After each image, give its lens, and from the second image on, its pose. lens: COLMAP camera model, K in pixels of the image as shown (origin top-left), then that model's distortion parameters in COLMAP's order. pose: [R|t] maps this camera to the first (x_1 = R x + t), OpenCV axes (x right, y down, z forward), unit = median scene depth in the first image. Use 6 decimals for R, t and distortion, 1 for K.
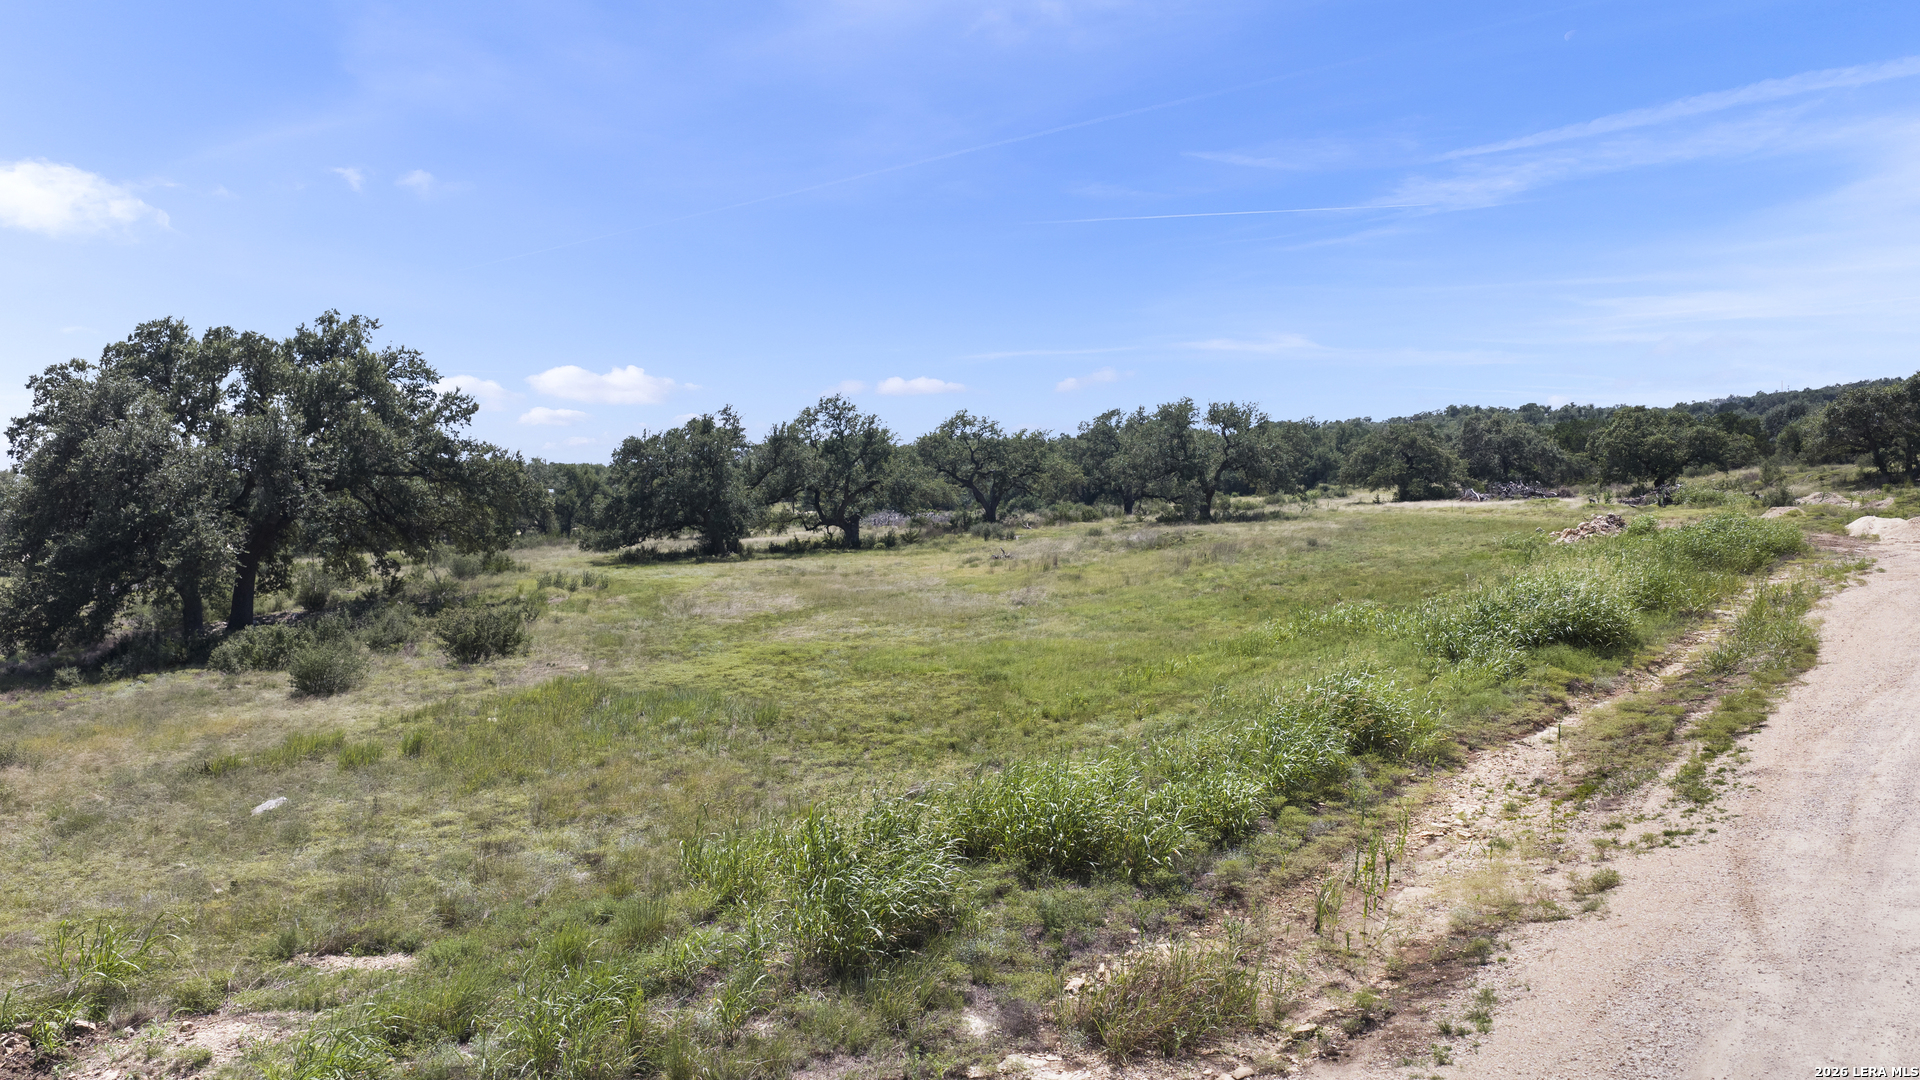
lens RADIAL K [[1594.4, 0, 960.0], [0, 1594.4, 540.0], [0, 0, 1]] dist [0.029215, -0.057443]
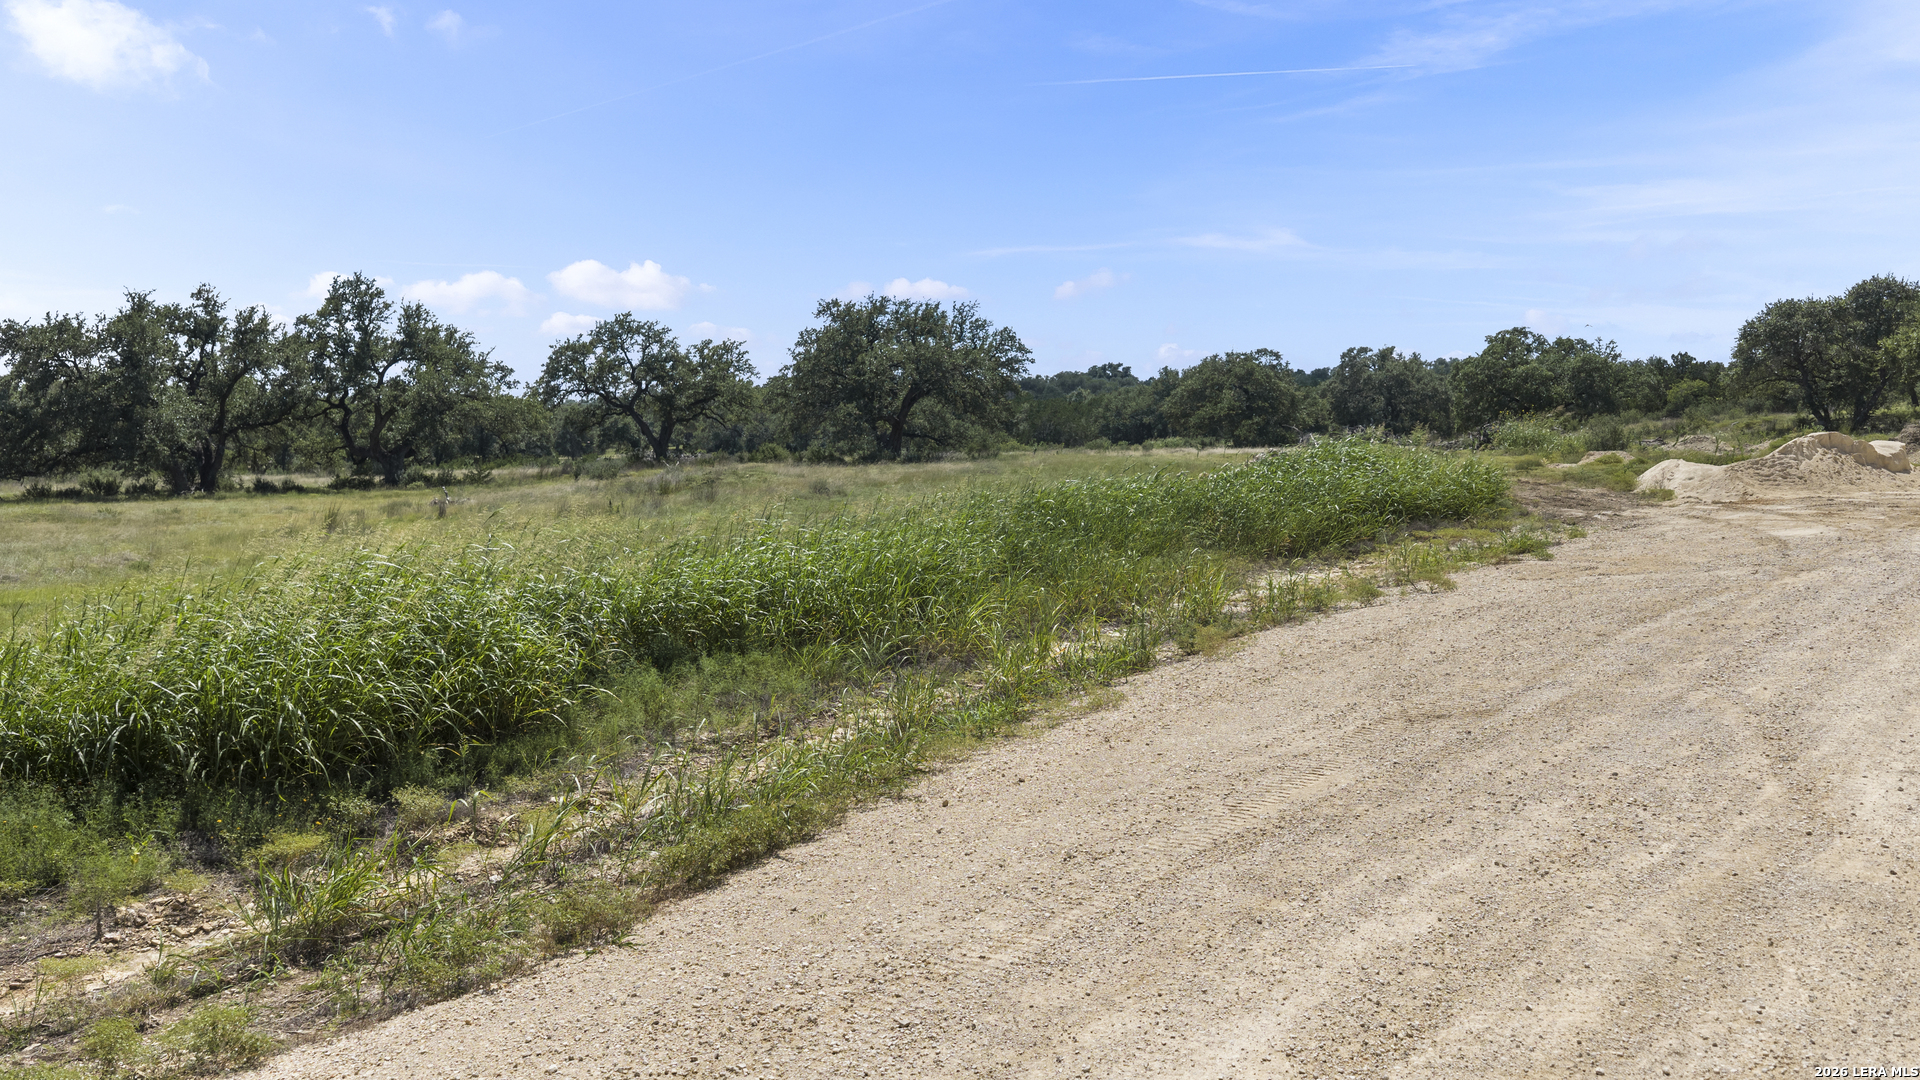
lens RADIAL K [[1594.4, 0, 960.0], [0, 1594.4, 540.0], [0, 0, 1]] dist [0.029215, -0.057443]
pose [[0.999775, 0.021146, -0.001768, 0.191300], [-0.021088, 0.999383, 0.028098, 0.002635], [0.002361, -0.028054, 0.999604, 0.260275]]
